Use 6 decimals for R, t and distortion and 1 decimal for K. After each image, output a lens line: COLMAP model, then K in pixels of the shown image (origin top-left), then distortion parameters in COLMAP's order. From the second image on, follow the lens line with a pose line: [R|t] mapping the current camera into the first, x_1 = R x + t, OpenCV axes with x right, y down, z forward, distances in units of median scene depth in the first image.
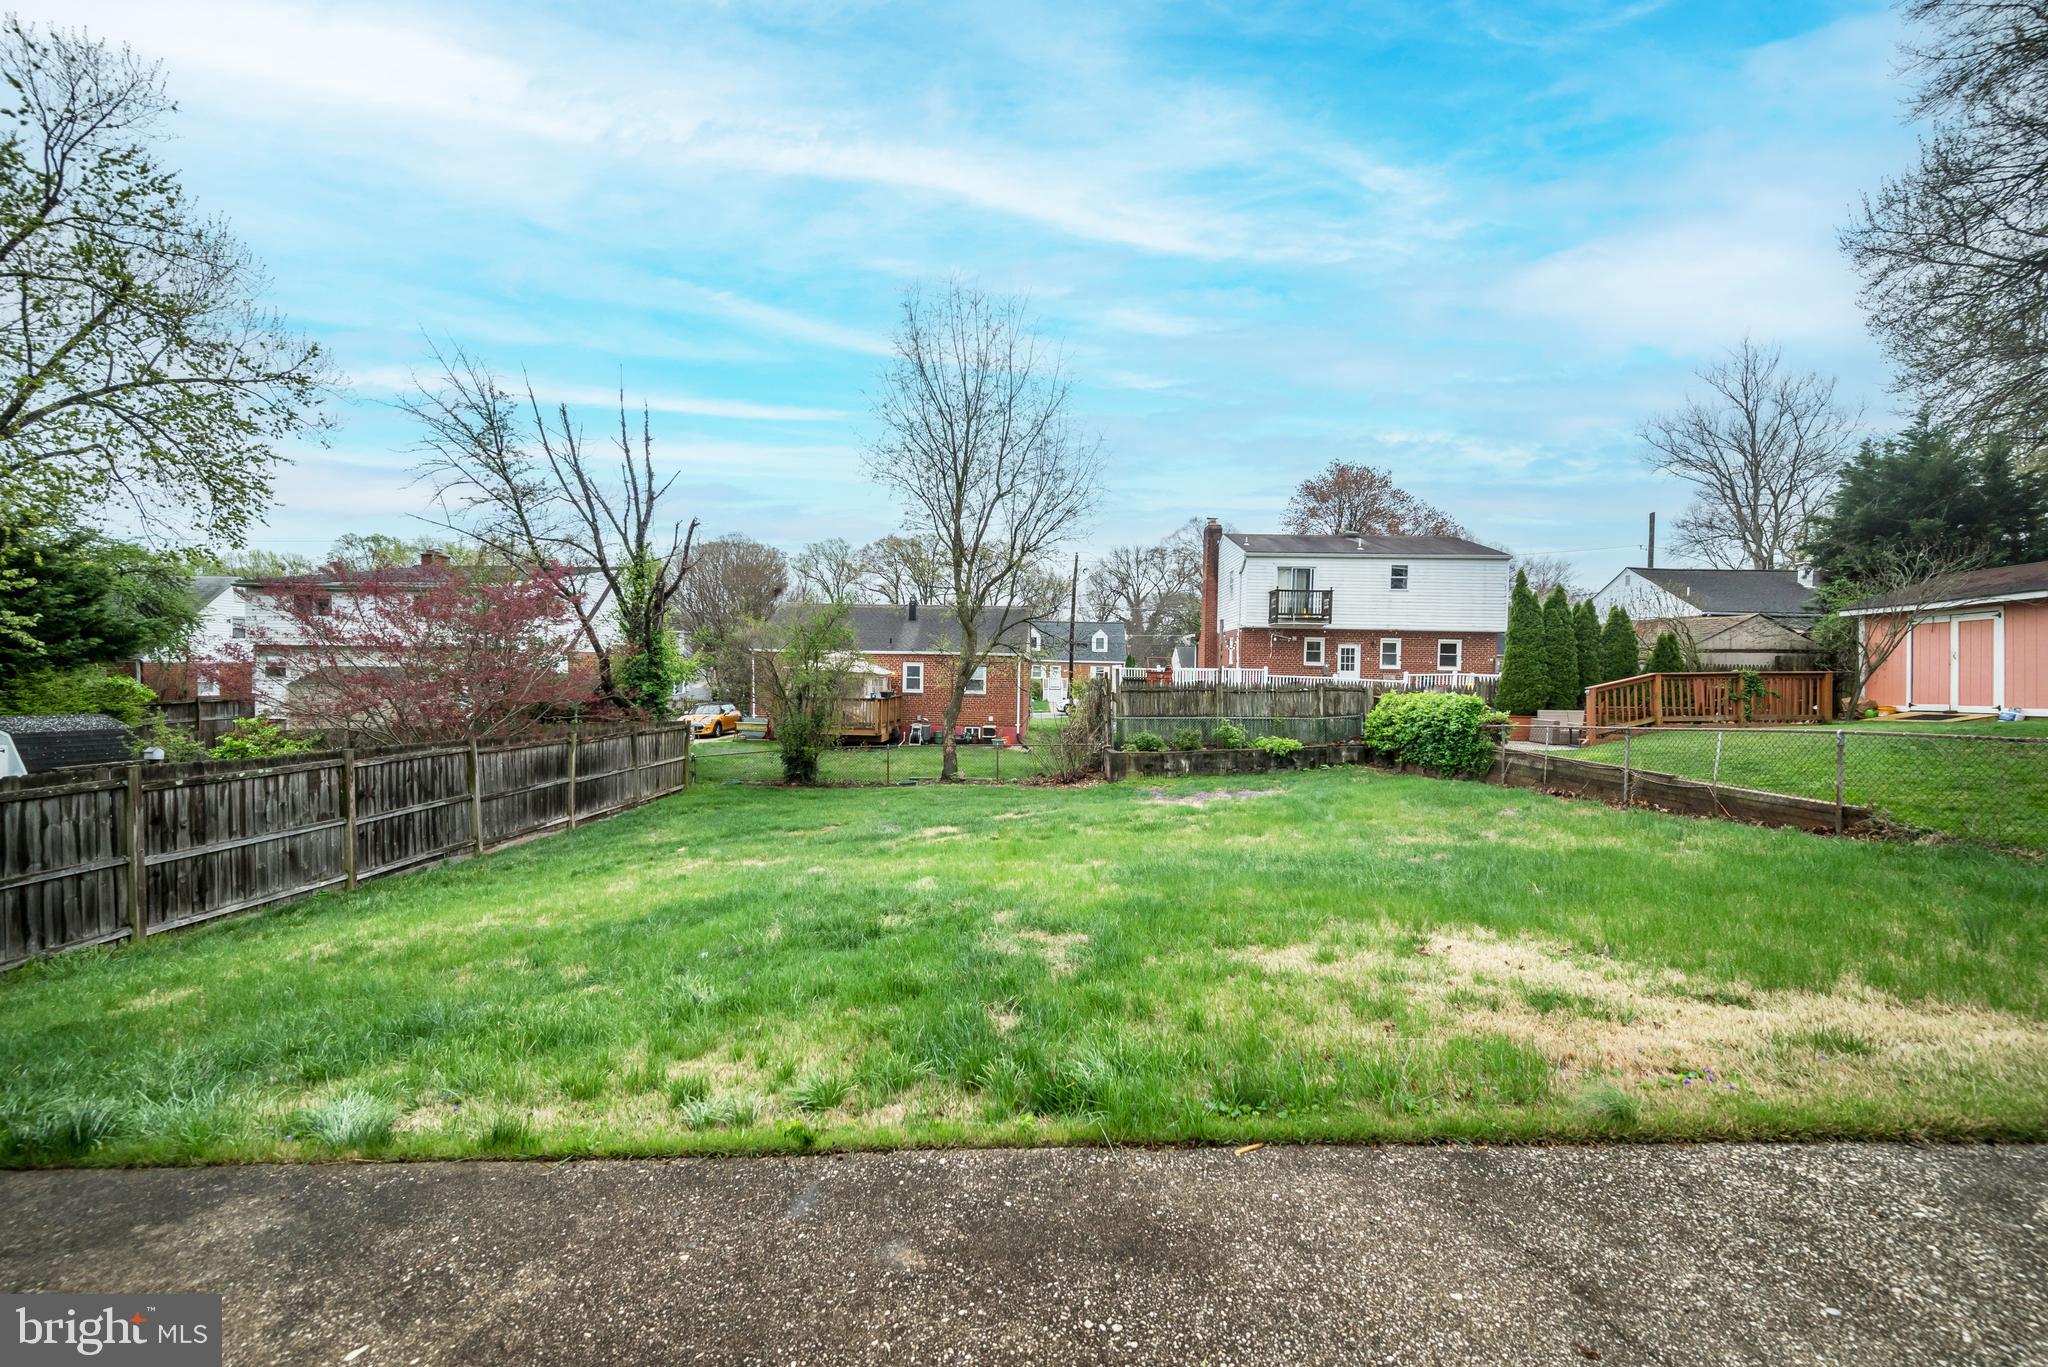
lens RADIAL K [[814.8, 0, 1021.9], [0, 814.8, 686.5], [0, 0, 1]] dist [-0.000791, -0.000036]
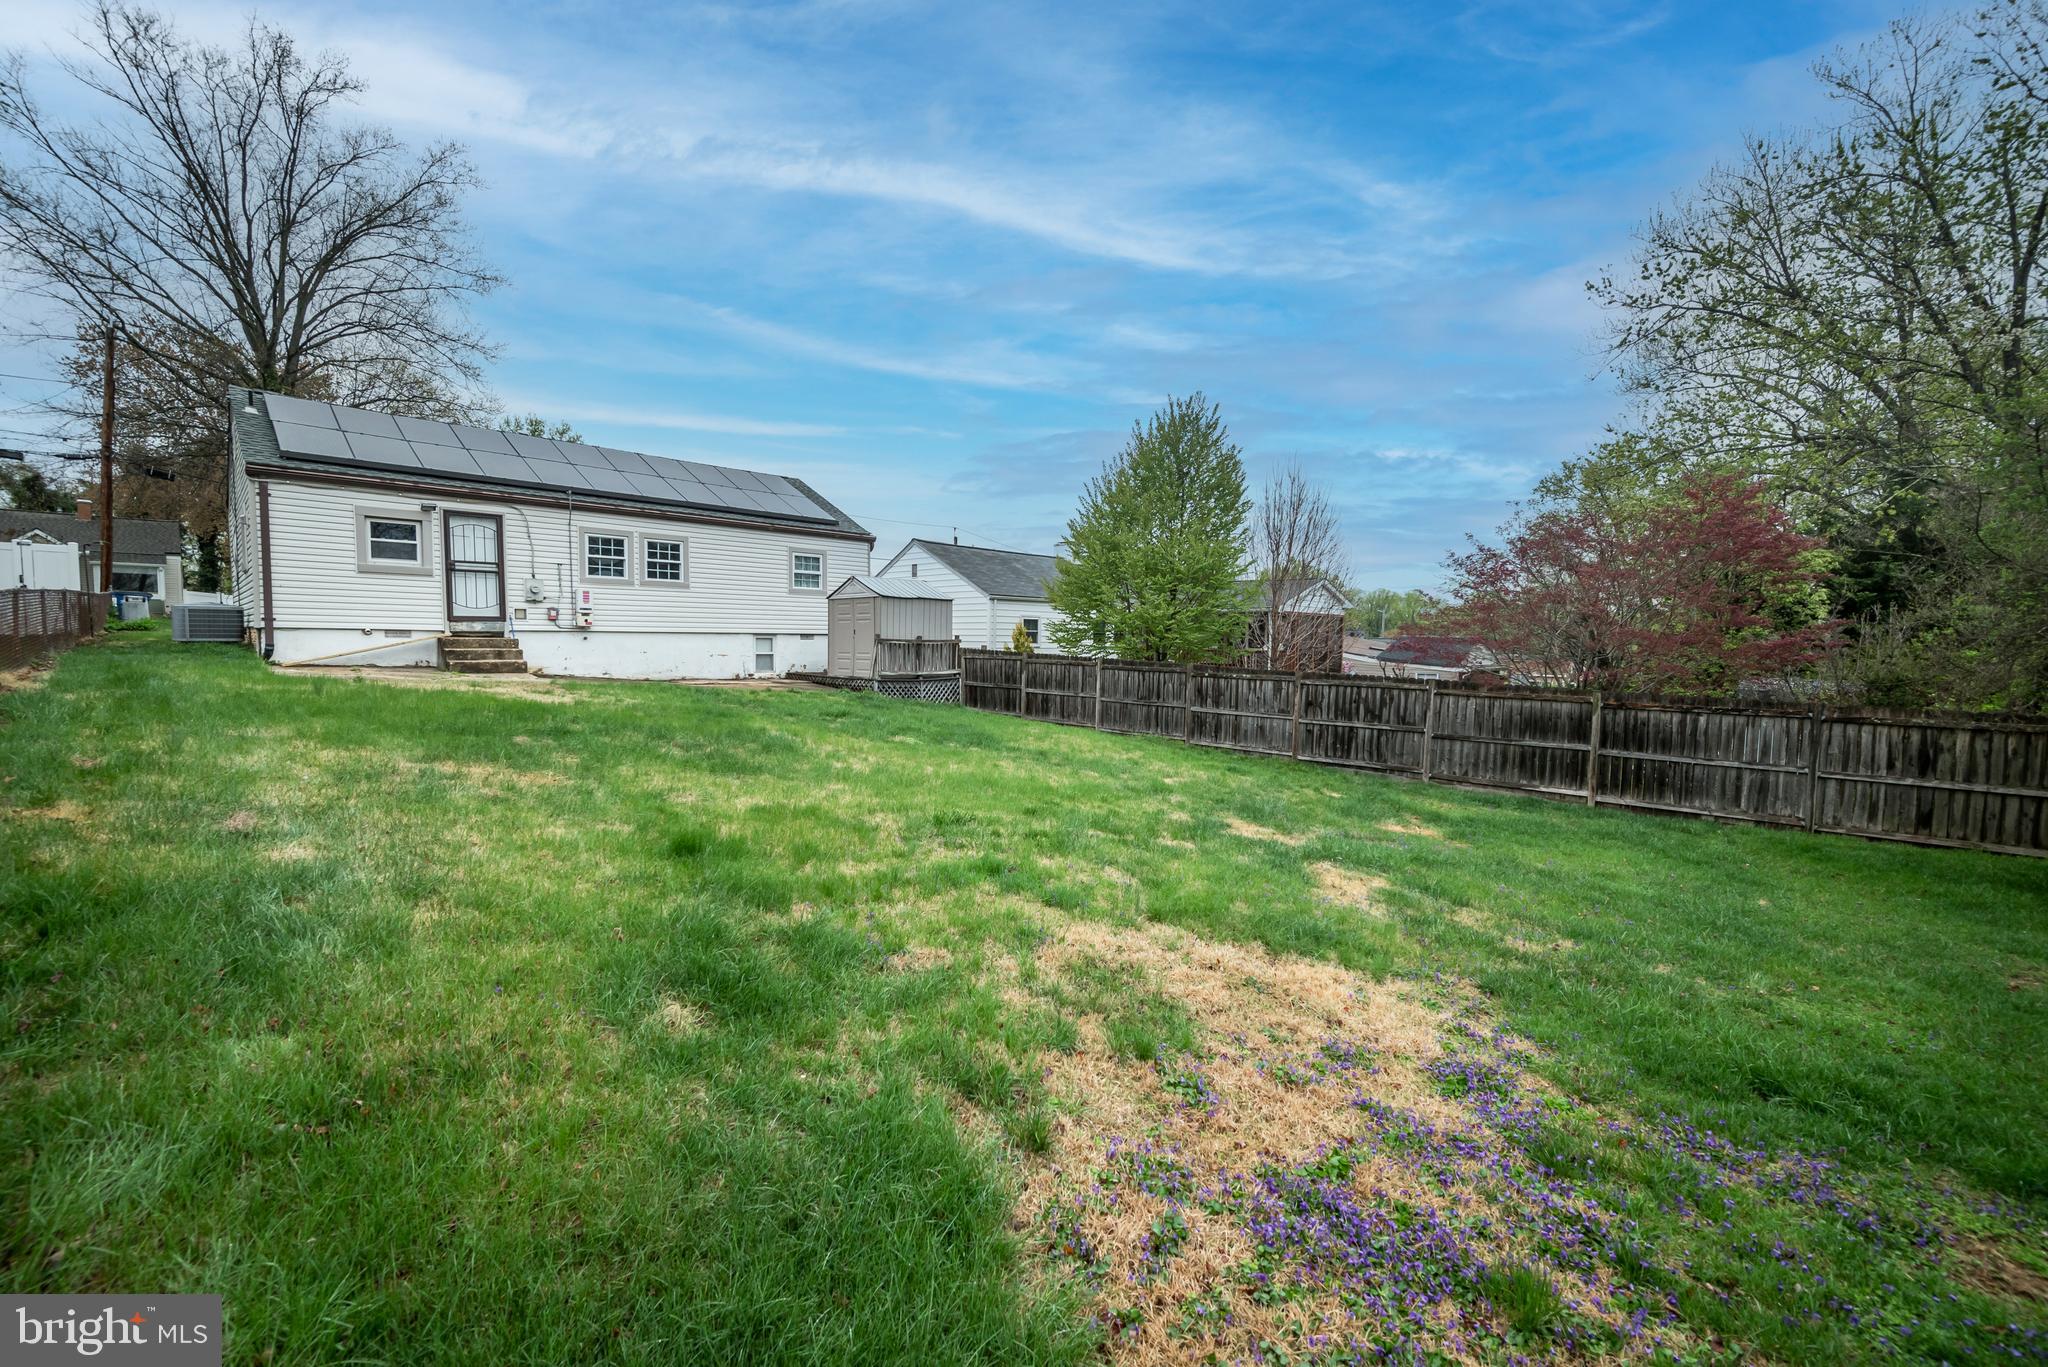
lens RADIAL K [[814.8, 0, 1019.4], [0, 814.8, 691.1], [0, 0, 1]] dist [-0.000791, -0.000036]
pose [[-0.701725, 0.029707, -0.711828, 0.372750], [-0.027926, 0.997216, 0.069147, 0.015171], [0.711901, 0.068401, -0.698941, 1.032089]]
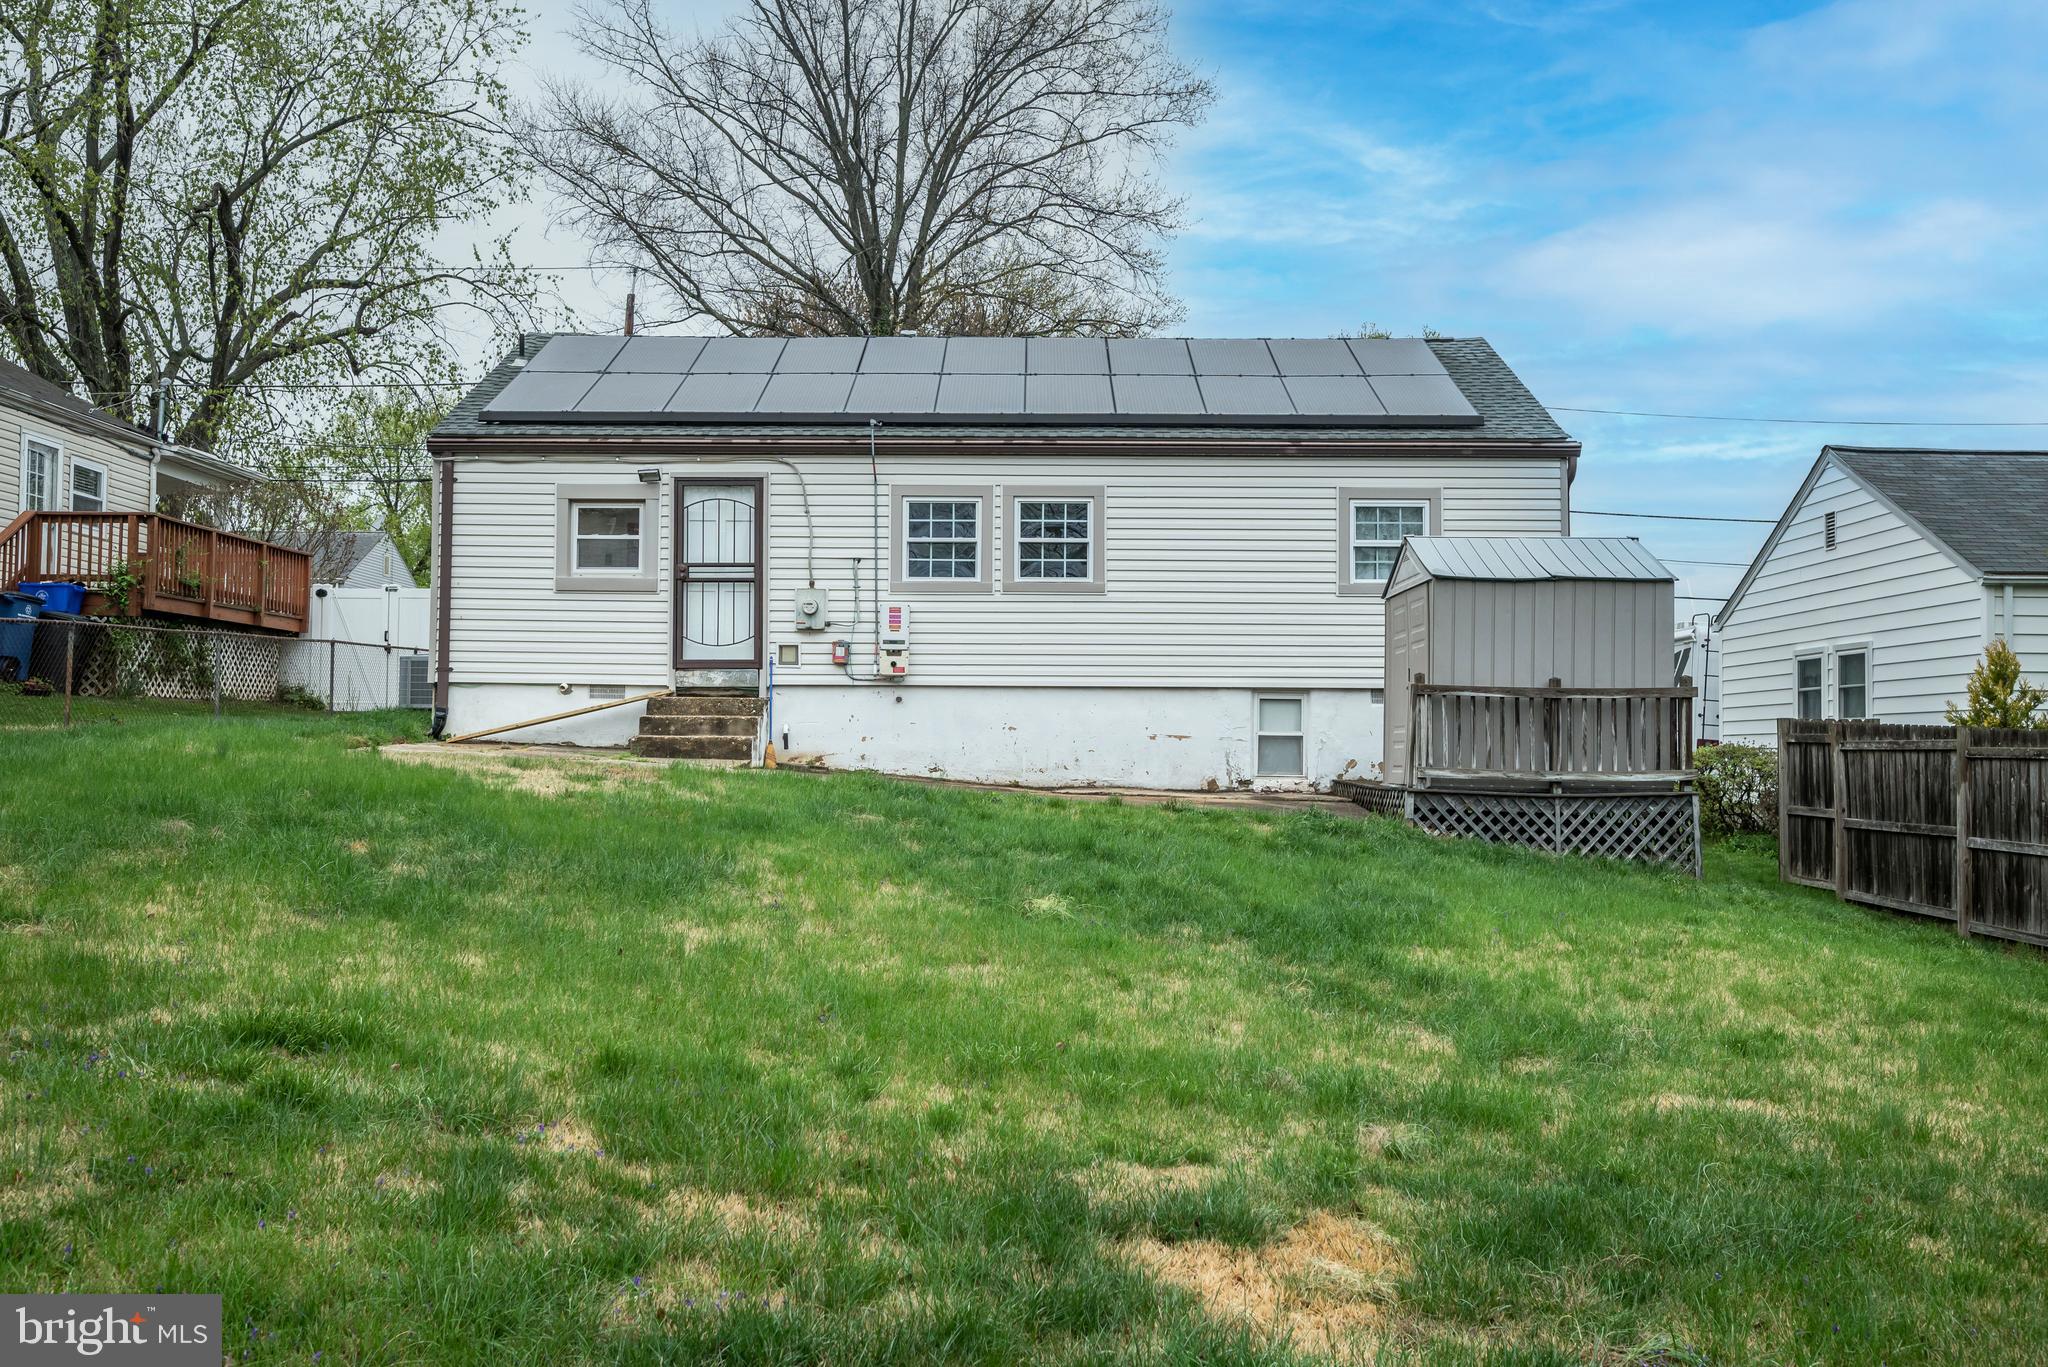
lens RADIAL K [[1801.3, 0, 1023.7], [0, 1801.3, 678.6], [0, 0, 1]] dist [-0.004609, -0.002334]
pose [[-0.999759, -0.016470, 0.014519, -0.069725], [-0.016820, 0.999562, -0.024355, 0.048389], [-0.014112, -0.024593, -0.999598, 1.082709]]
